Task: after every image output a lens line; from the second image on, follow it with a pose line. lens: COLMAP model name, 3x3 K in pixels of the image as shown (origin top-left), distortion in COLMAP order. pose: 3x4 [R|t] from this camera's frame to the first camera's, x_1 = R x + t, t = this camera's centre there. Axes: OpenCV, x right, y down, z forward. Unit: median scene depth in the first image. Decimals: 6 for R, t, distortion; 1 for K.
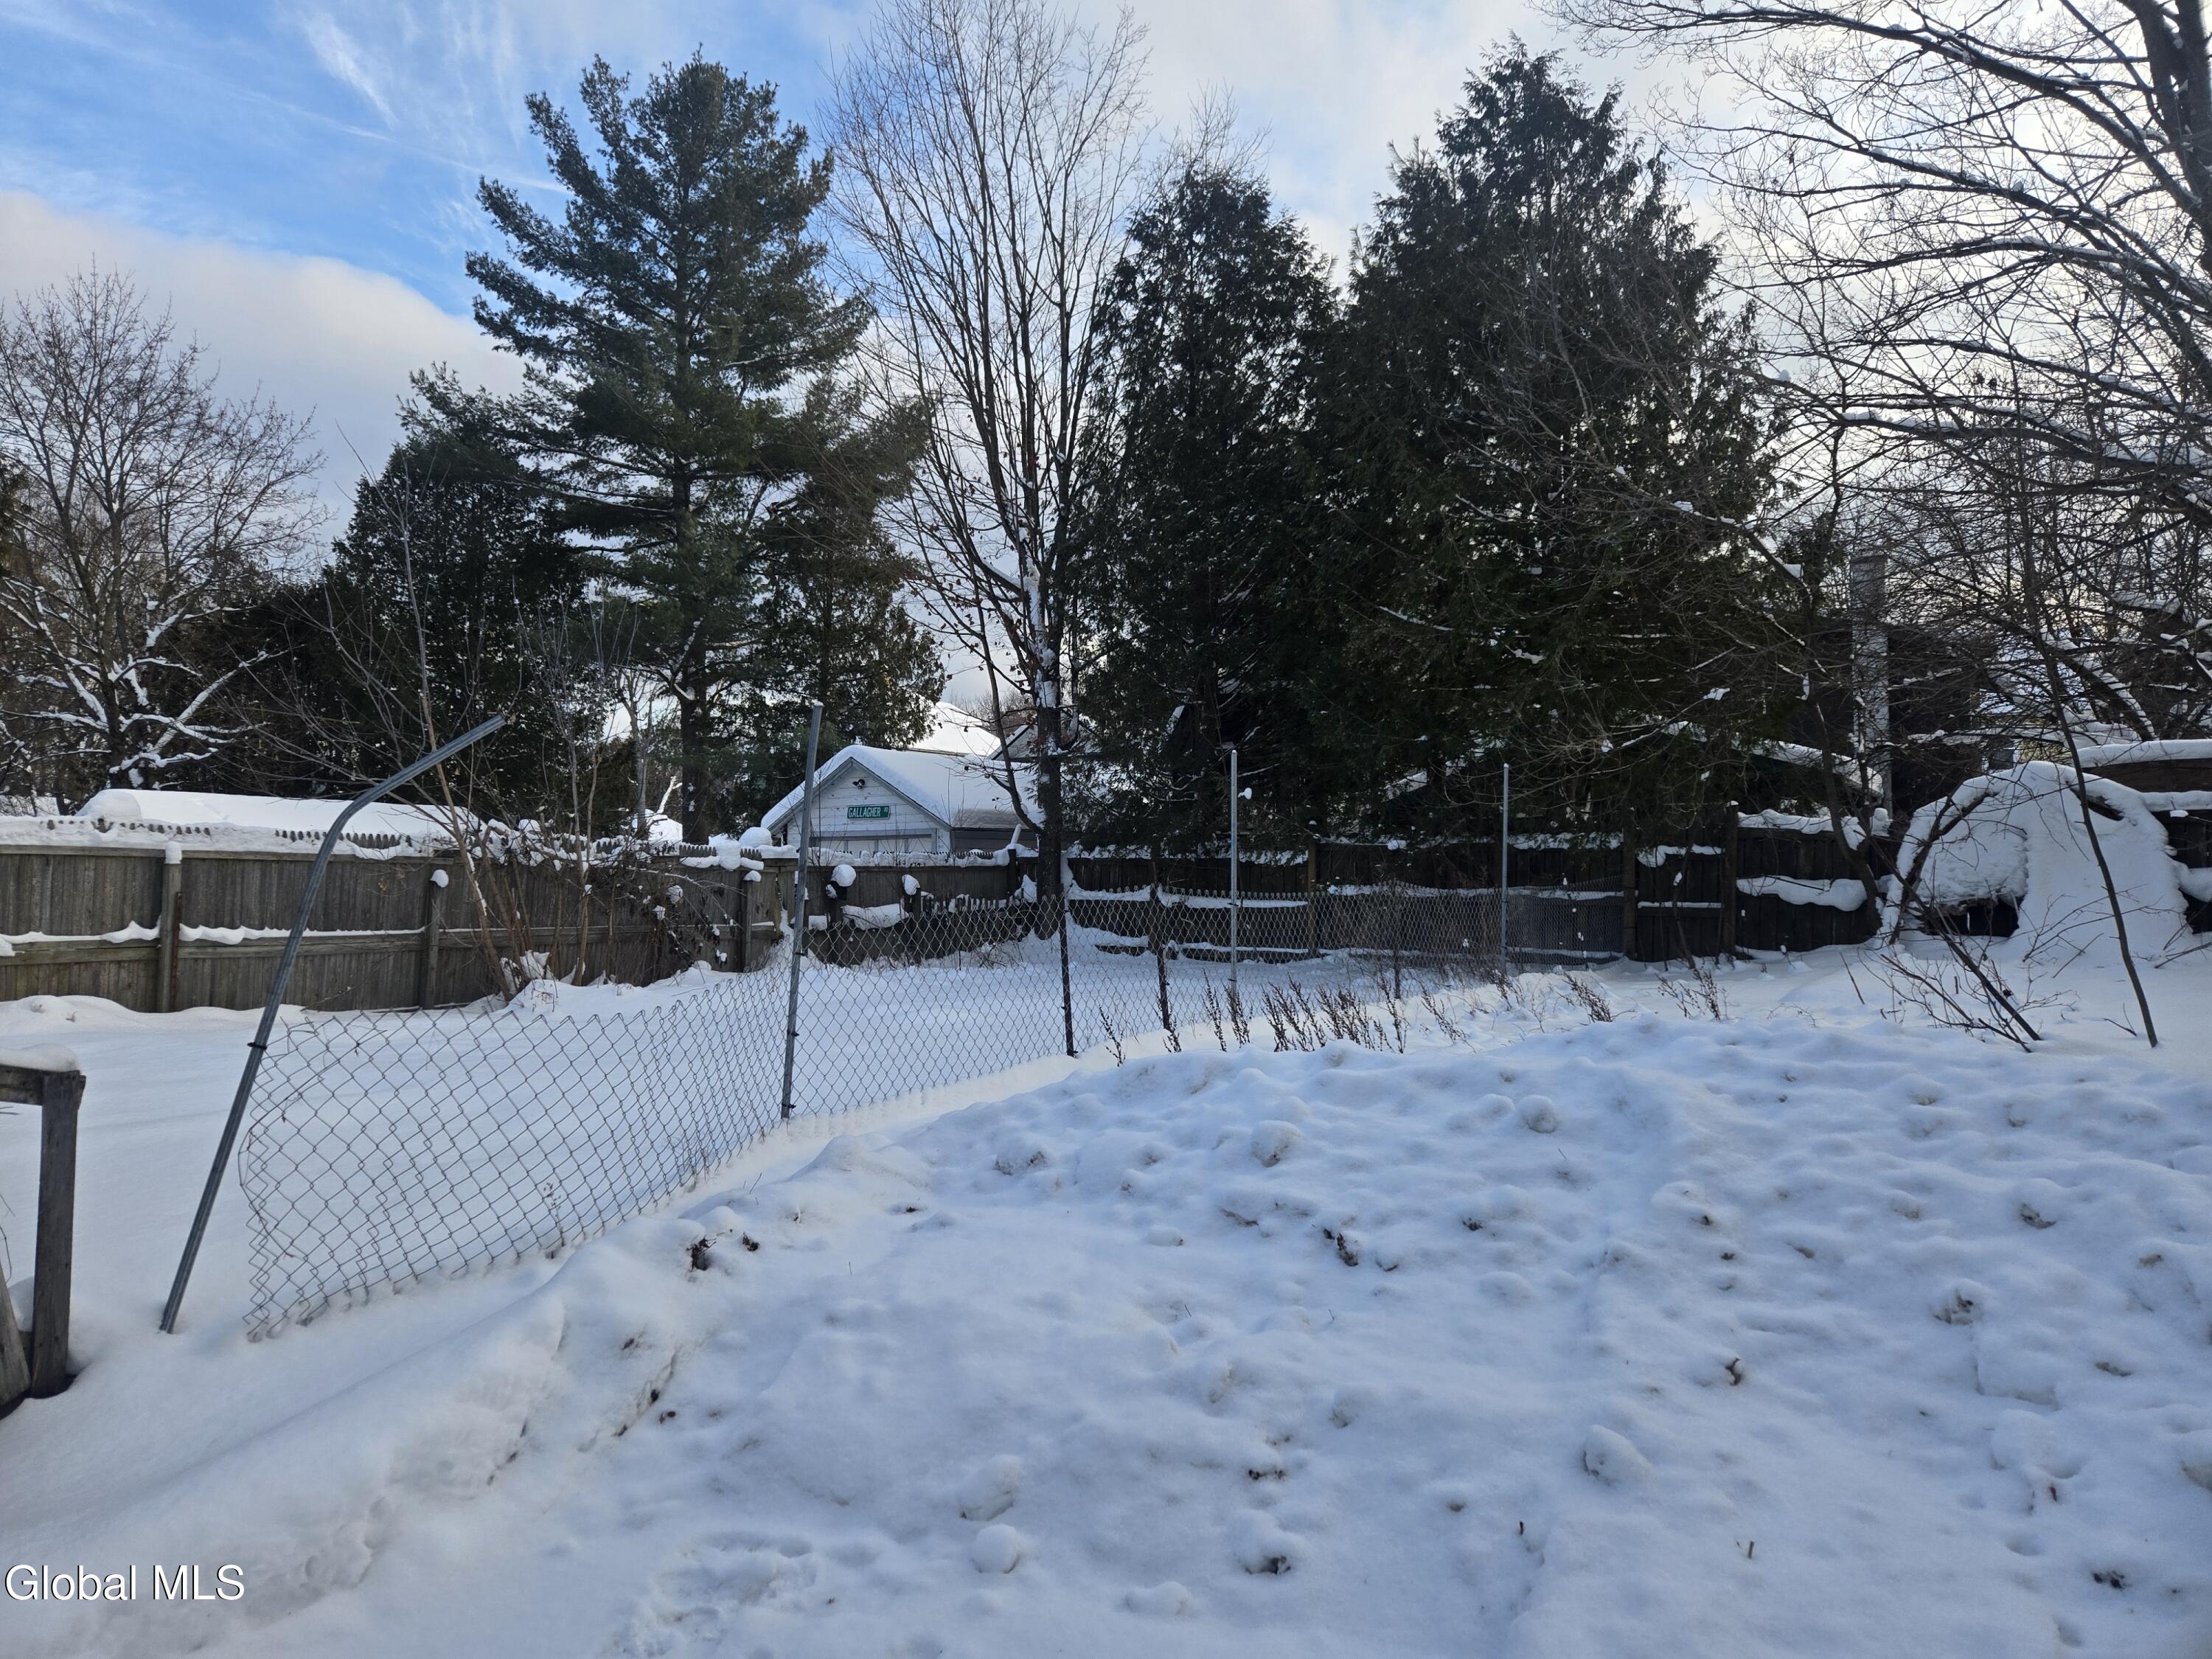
lens RADIAL K [[1503.1, 0, 1058.4], [0, 1503.1, 806.0], [0, 0, 1]] dist [0.073762, -0.054781]
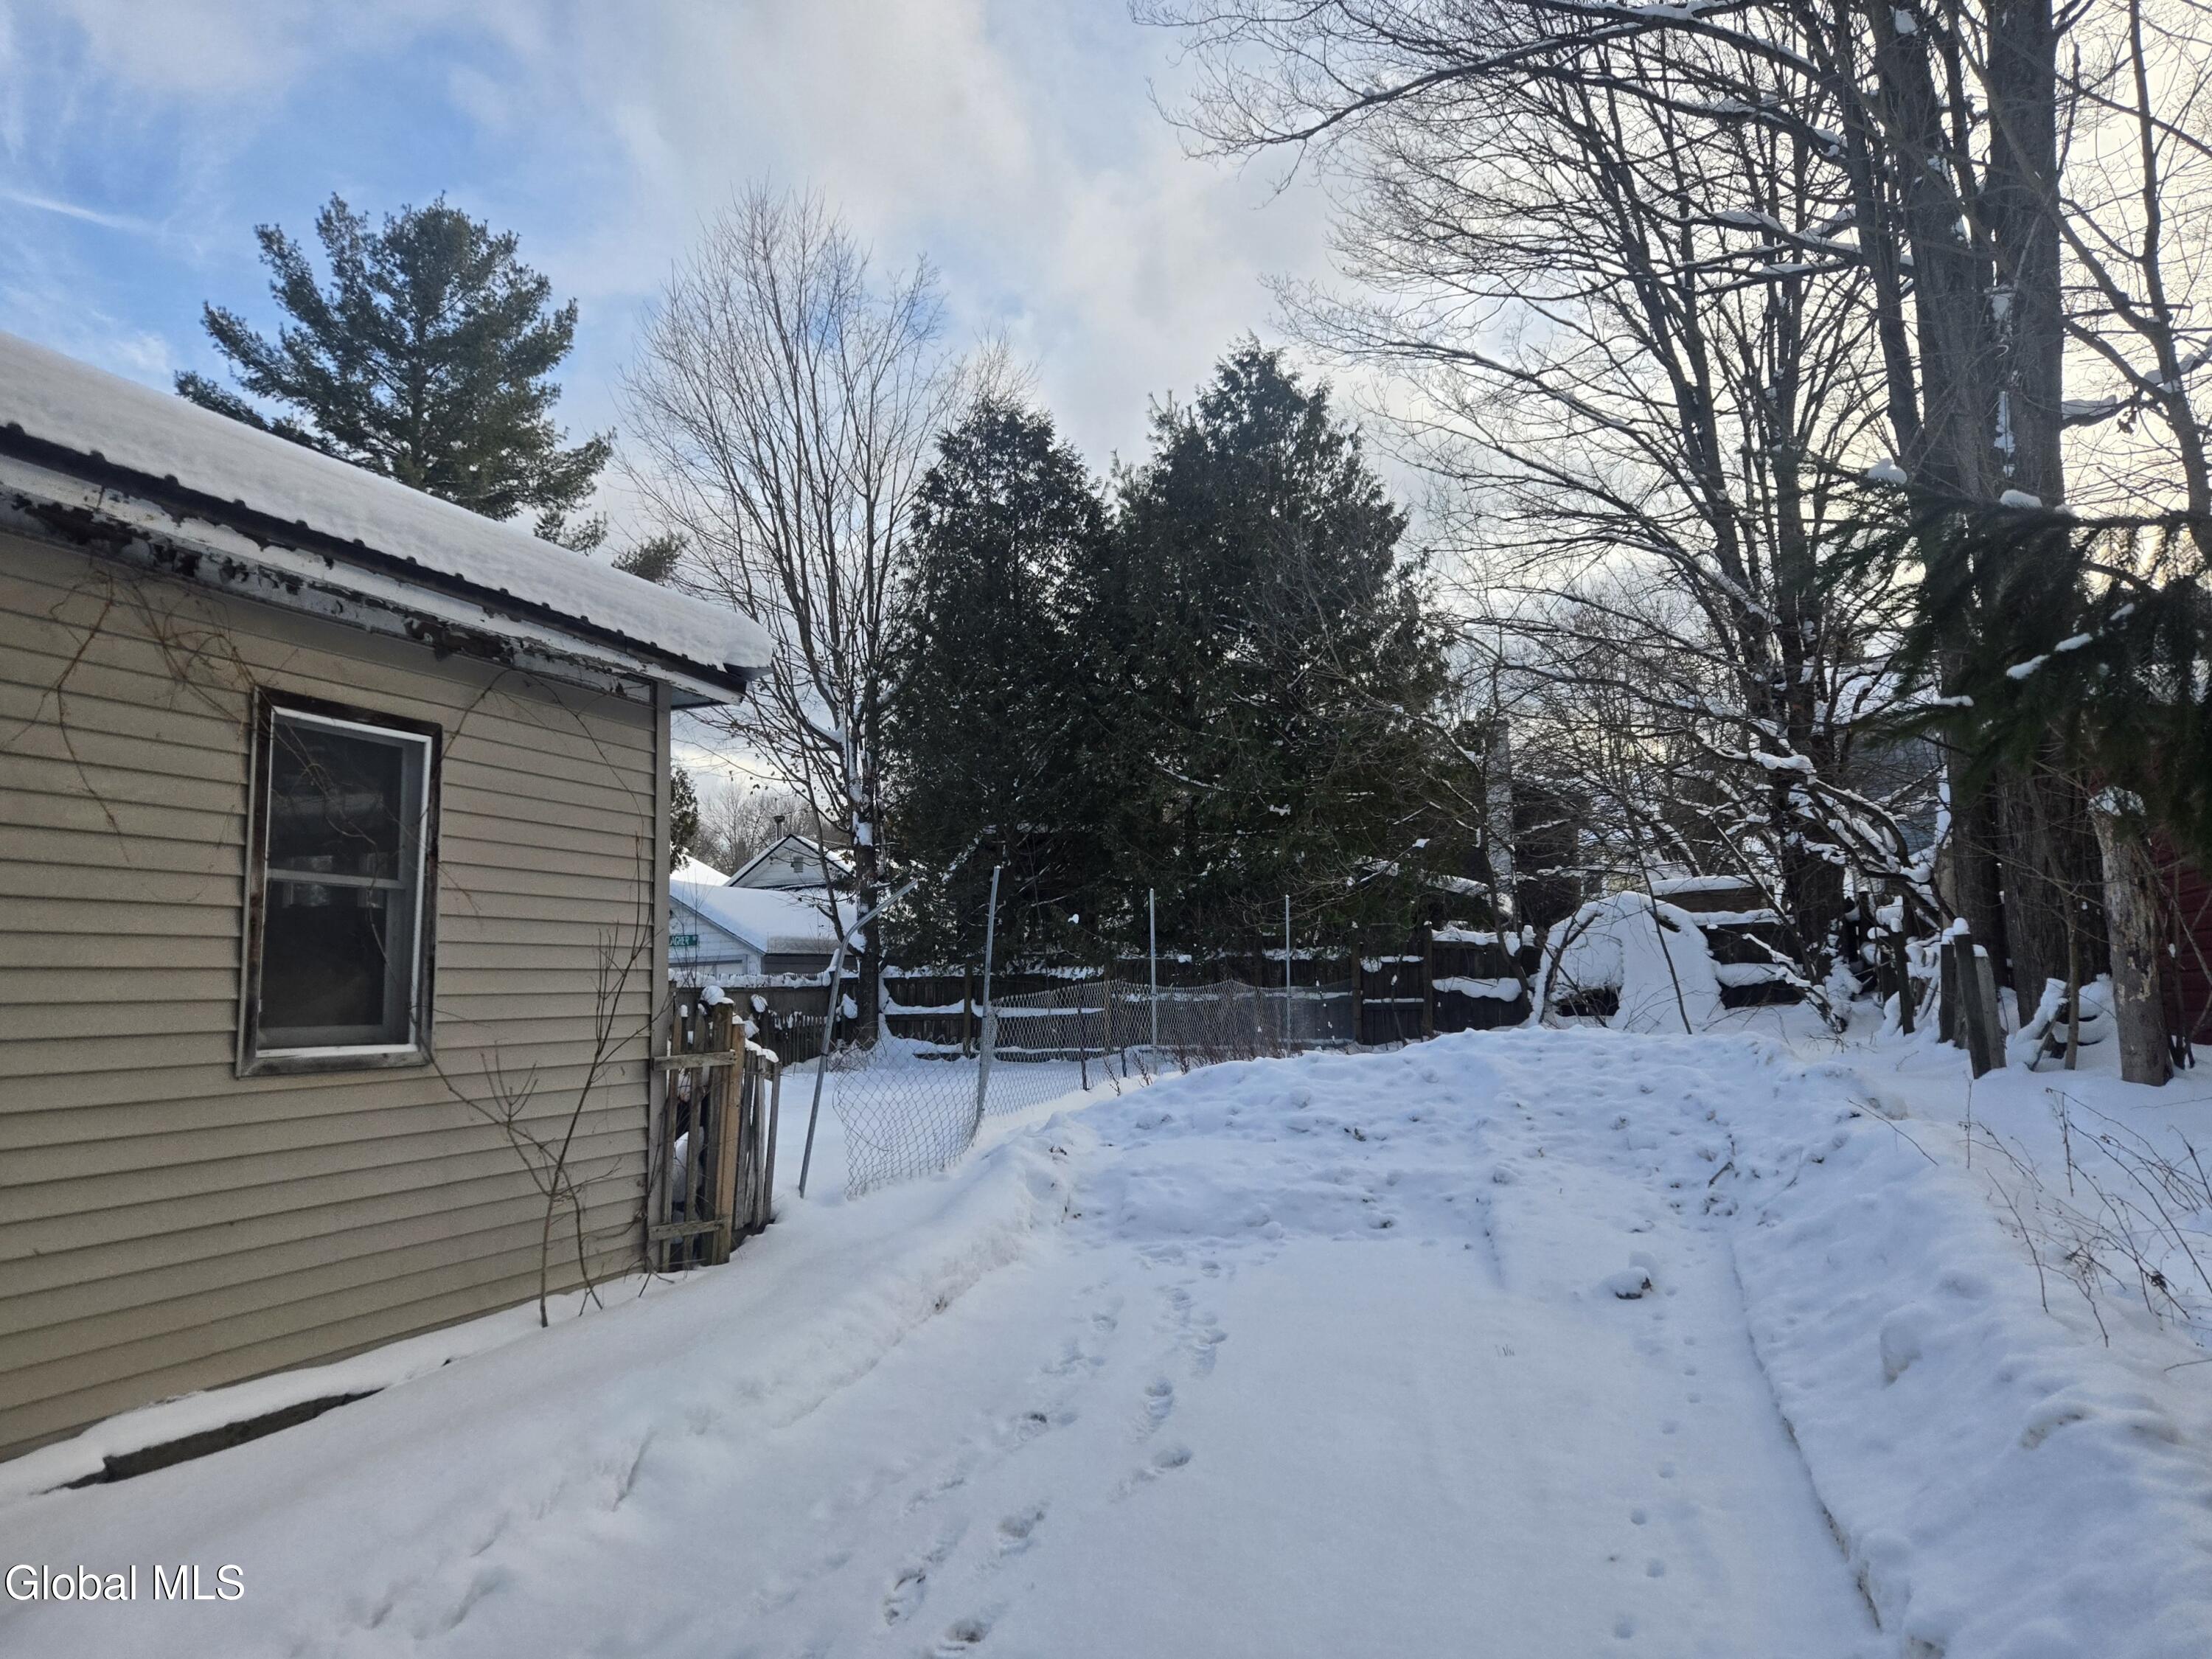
lens RADIAL K [[1502.2, 0, 1114.5], [0, 1502.2, 846.8], [0, 0, 1]] dist [0.035728, -0.002687]
pose [[0.970073, 0.001503, 0.242808, -0.106893], [0.012391, 0.998372, -0.055685, 0.001115], [-0.242496, 0.057027, 0.968475, -0.158965]]
